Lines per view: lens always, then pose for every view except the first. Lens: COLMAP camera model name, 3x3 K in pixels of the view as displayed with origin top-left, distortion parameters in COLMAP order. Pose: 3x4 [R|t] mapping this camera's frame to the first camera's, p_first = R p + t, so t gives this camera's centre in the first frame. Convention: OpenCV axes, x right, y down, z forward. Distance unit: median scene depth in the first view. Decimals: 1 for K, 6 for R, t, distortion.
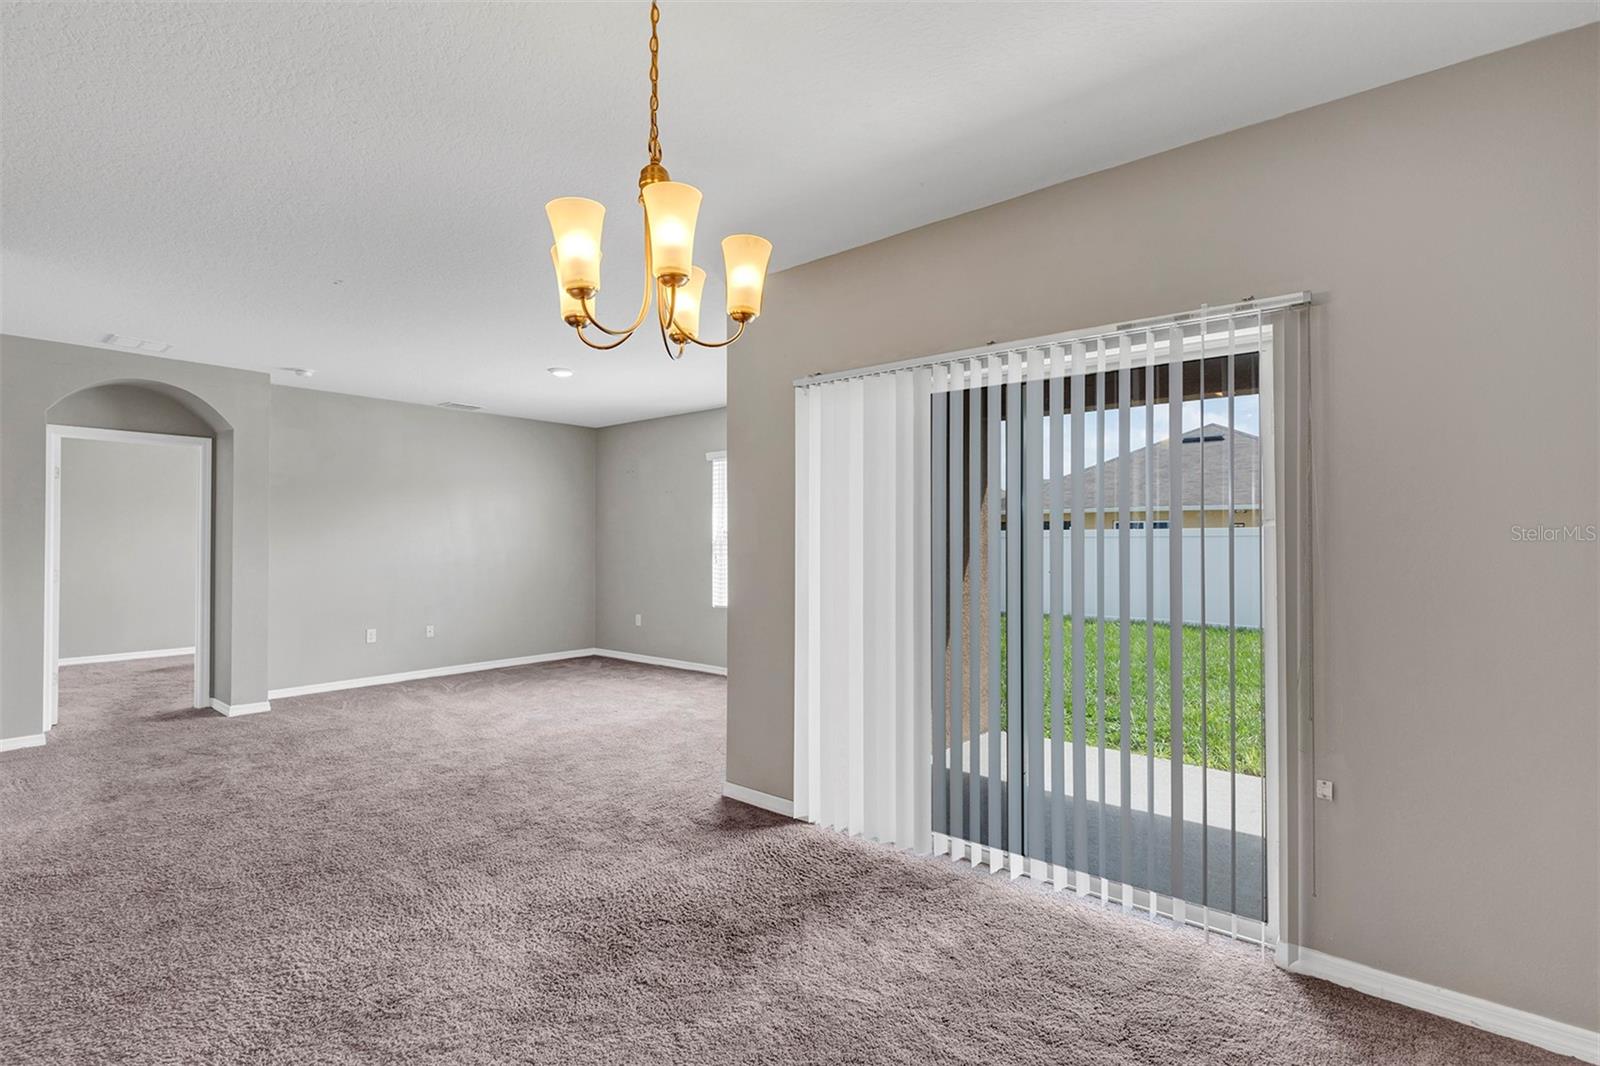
lens RADIAL K [[739.8, 0, 796.9], [0, 739.8, 531.5], [0, 0, 1]] dist [-0.003218, 0.000570]
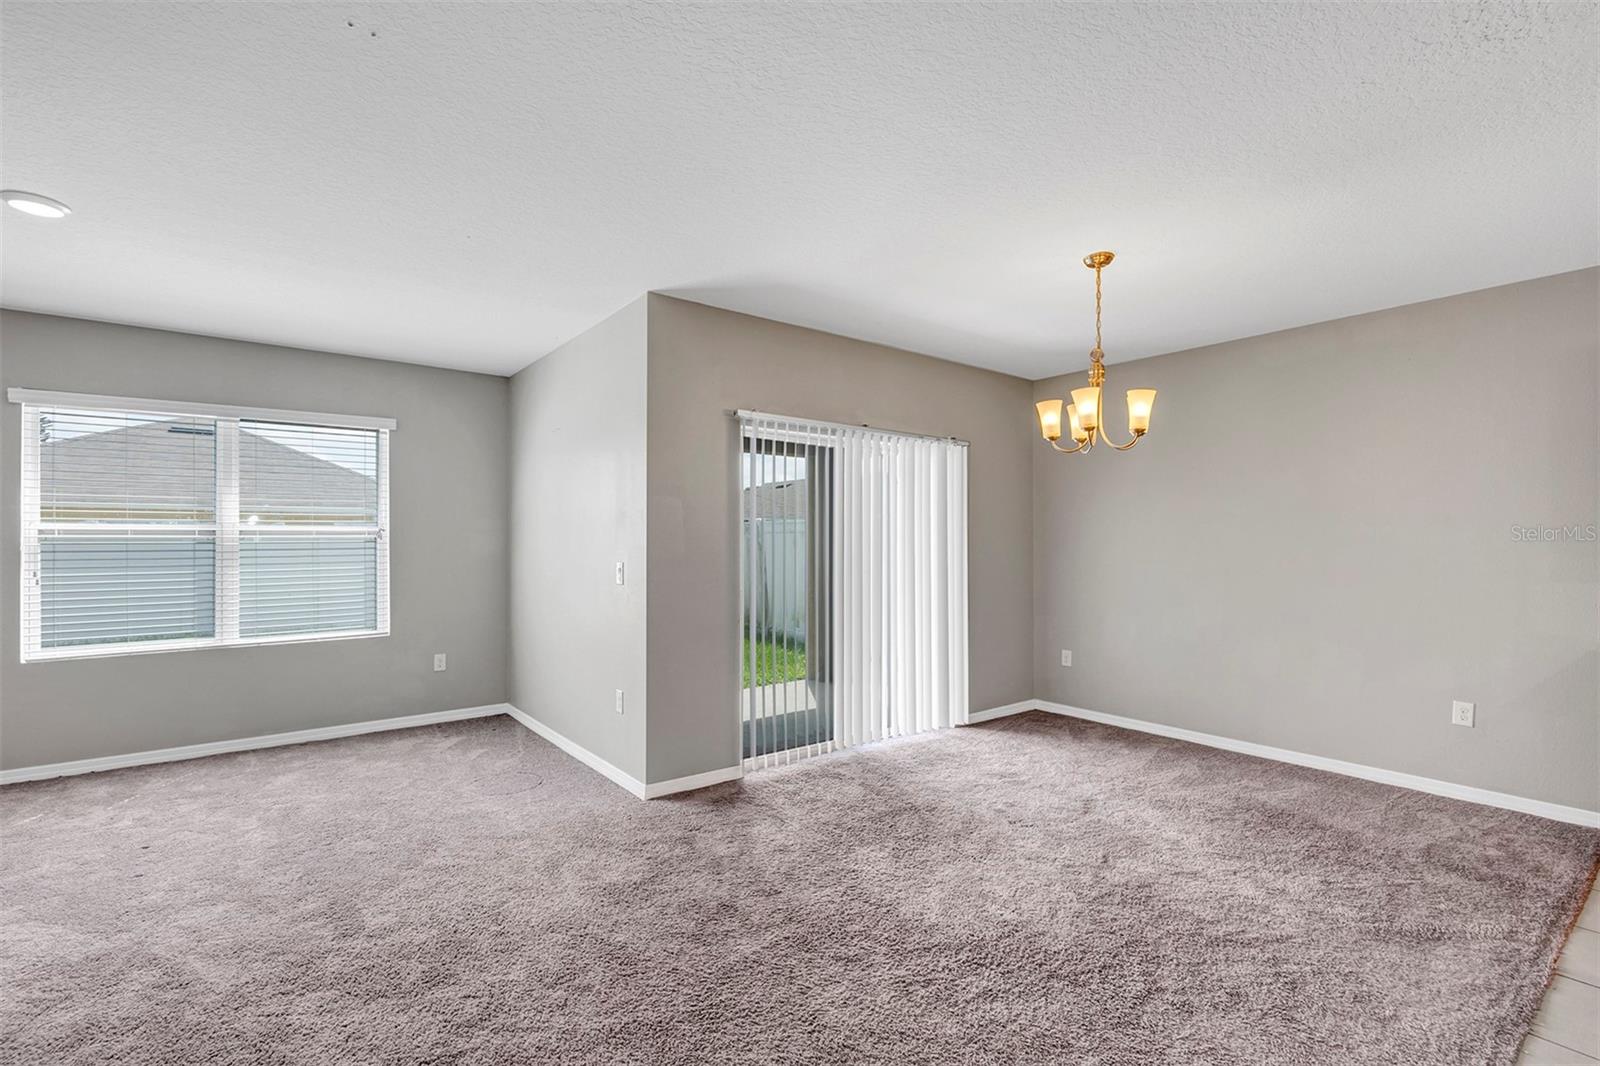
lens RADIAL K [[722.9, 0, 799.7], [0, 722.9, 533.2], [0, 0, 1]] dist [-0.000783, 0.000080]
pose [[0.212374, 0.018218, 0.977019, -0.669351], [-0.009917, 0.999815, -0.016487, 0.007474], [-0.977138, -0.006188, 0.212515, 0.390256]]
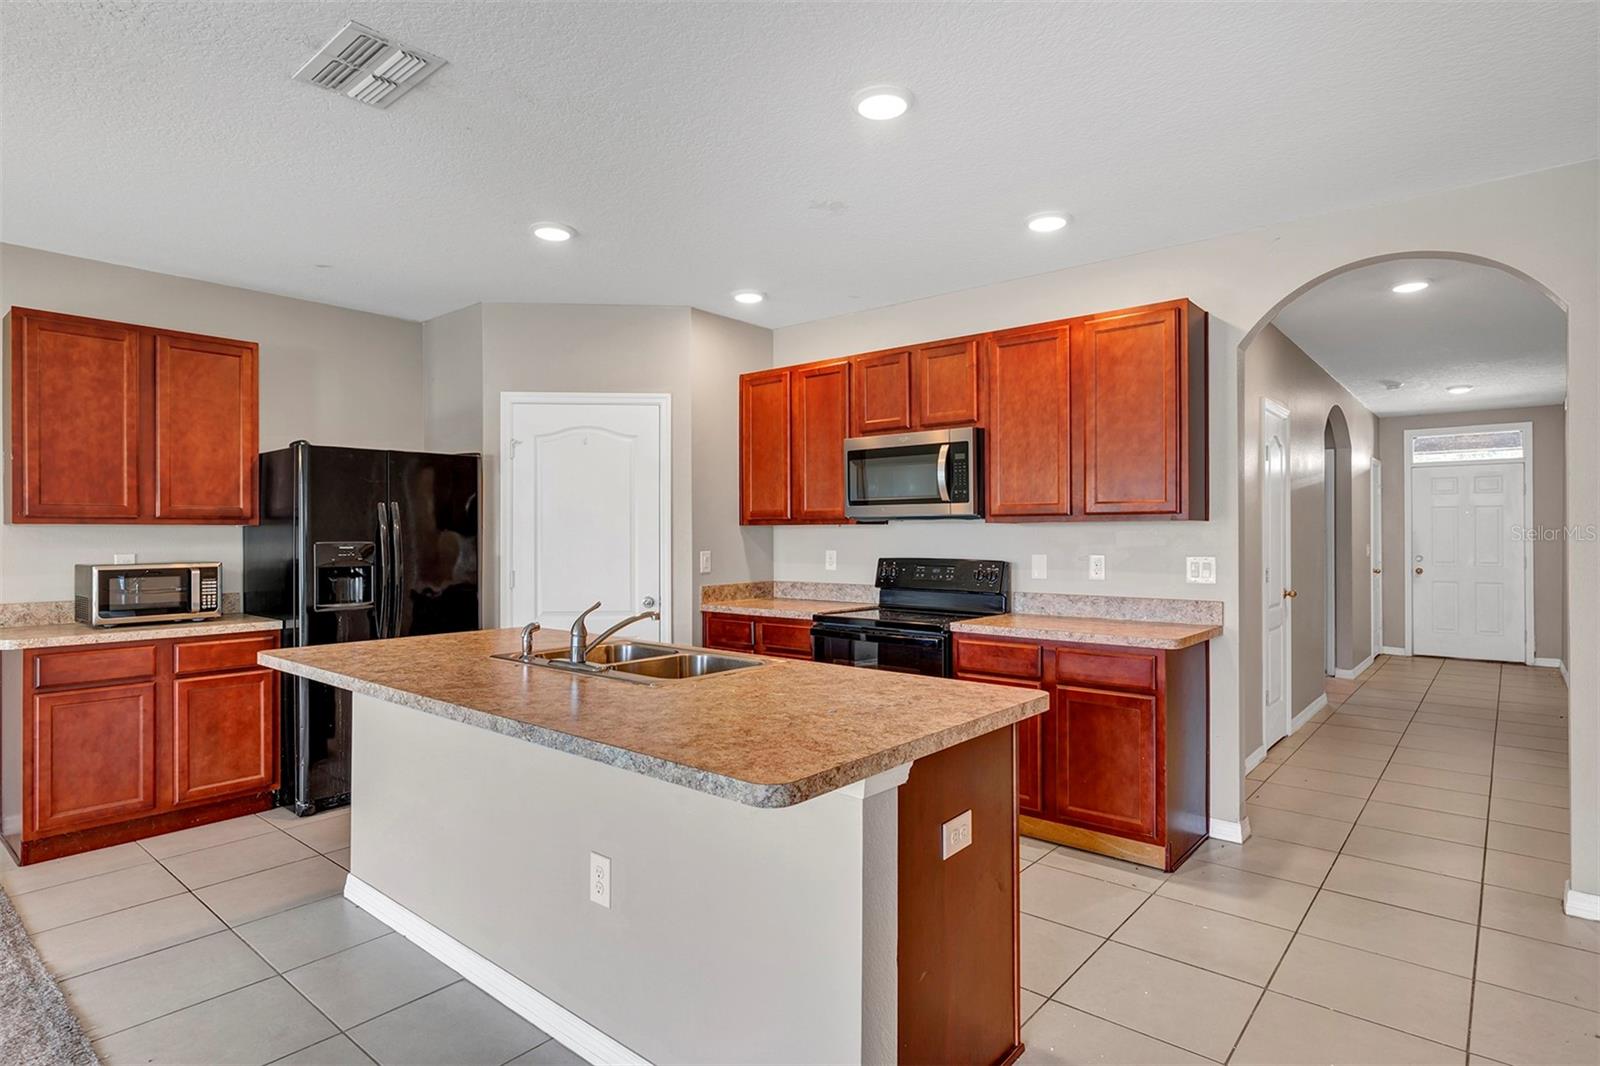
lens RADIAL K [[840.4, 0, 786.3], [0, 840.4, 526.7], [0, 0, 1]] dist [-0.000872, -0.000183]
pose [[-0.999923, 0.004828, 0.011470, -0.583265], [0.004622, 0.999828, -0.017950, 0.007760], [-0.011555, -0.017896, -0.999773, 0.506186]]
